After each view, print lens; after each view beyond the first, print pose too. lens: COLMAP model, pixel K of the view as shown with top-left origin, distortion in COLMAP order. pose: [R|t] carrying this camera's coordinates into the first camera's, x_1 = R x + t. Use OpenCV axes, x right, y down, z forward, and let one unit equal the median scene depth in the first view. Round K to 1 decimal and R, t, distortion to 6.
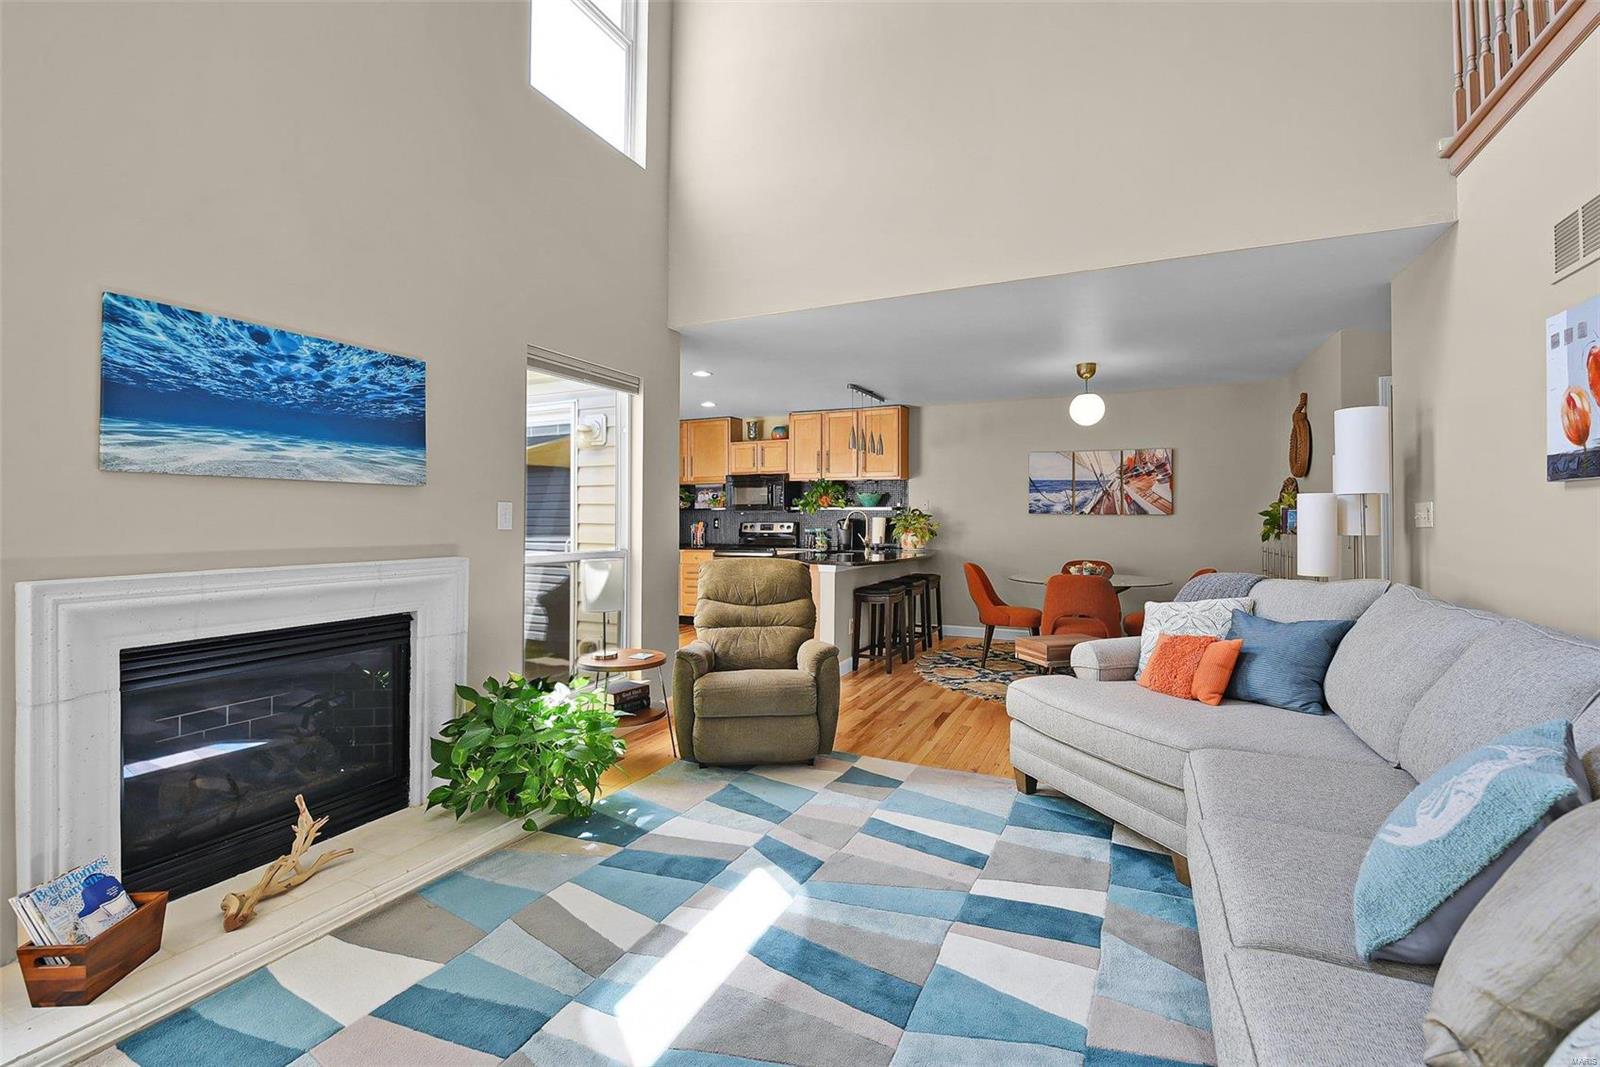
lens RADIAL K [[696.7, 0, 801.6], [0, 696.7, 512.7], [0, 0, 1]] dist [-0.004745, -0.003822]
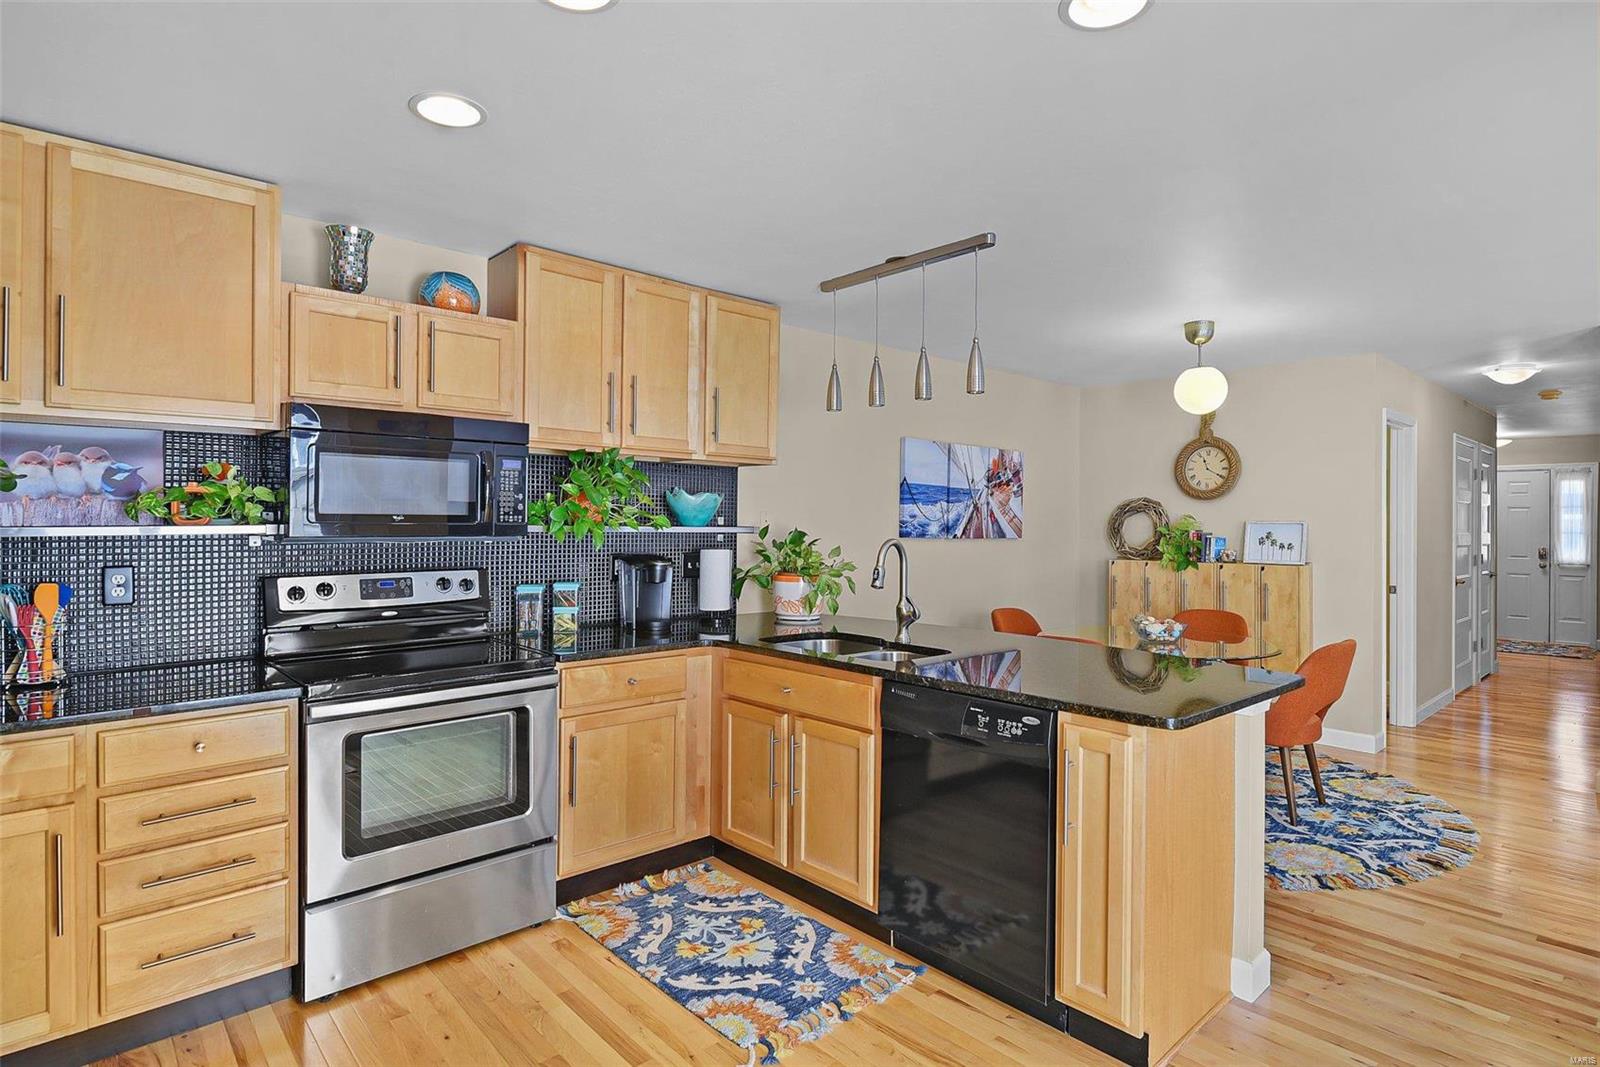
lens RADIAL K [[822.4, 0, 797.9], [0, 822.4, 523.0], [0, 0, 1]] dist [0.005794, 0.000376]
pose [[0.386880, -0.000548, 0.922130, -0.371558], [-0.014363, 0.999875, 0.006620, -0.015322], [-0.922018, -0.015806, 0.386824, 0.817850]]
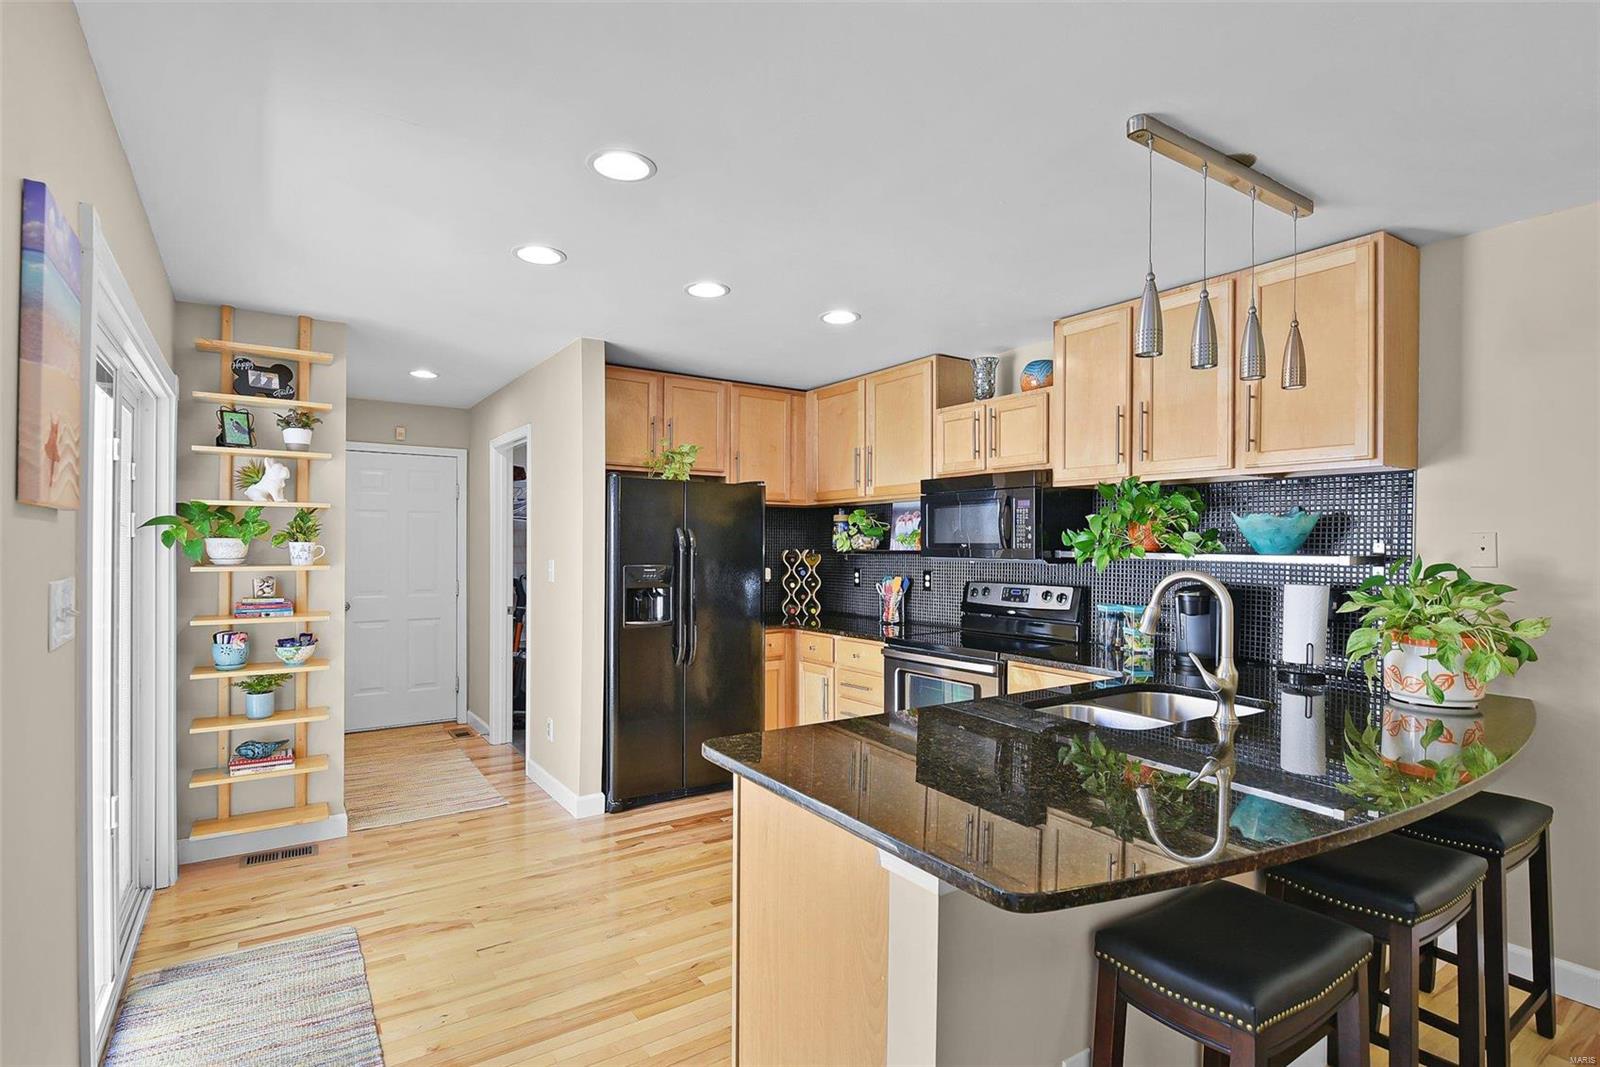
lens RADIAL K [[791.1, 0, 791.5], [0, 791.1, 544.8], [0, 0, 1]] dist [-0.011158, -0.001633]
pose [[0.858248, 0.003942, -0.513221, 0.100222], [0.000811, 0.999959, 0.009037, -0.018062], [0.513235, -0.008172, 0.858209, 0.589815]]
